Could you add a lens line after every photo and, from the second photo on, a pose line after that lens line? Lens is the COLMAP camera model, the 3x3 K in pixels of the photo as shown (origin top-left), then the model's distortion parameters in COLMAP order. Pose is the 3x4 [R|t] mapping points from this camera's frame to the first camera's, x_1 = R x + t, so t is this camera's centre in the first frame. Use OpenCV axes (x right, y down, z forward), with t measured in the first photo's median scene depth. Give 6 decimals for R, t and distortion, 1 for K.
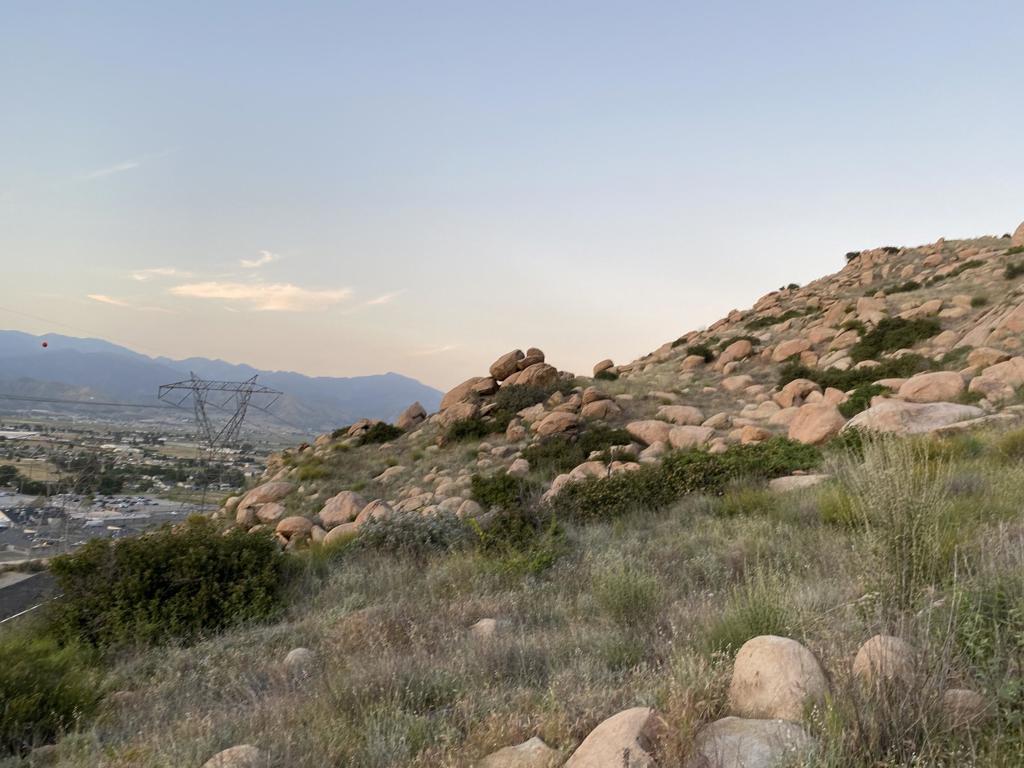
lens RADIAL K [[773.6, 0, 518.3], [0, 773.6, 370.9], [0, 0, 1]] dist [0.043615, -0.044757]
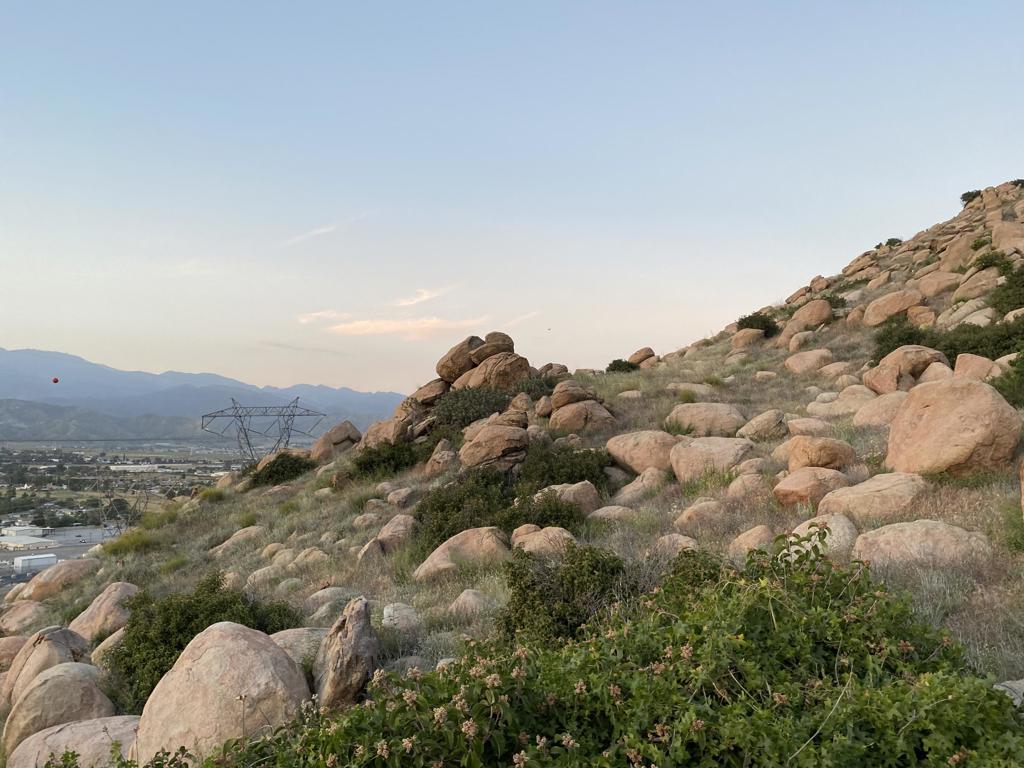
lens RADIAL K [[773.6, 0, 505.4], [0, 773.6, 379.5], [0, 0, 1]] dist [0.043615, -0.044757]
pose [[0.988668, -0.069473, -0.133076, 0.118075], [0.069493, 0.997572, -0.004504, 0.015948], [0.133066, -0.004795, 0.991096, 0.320528]]
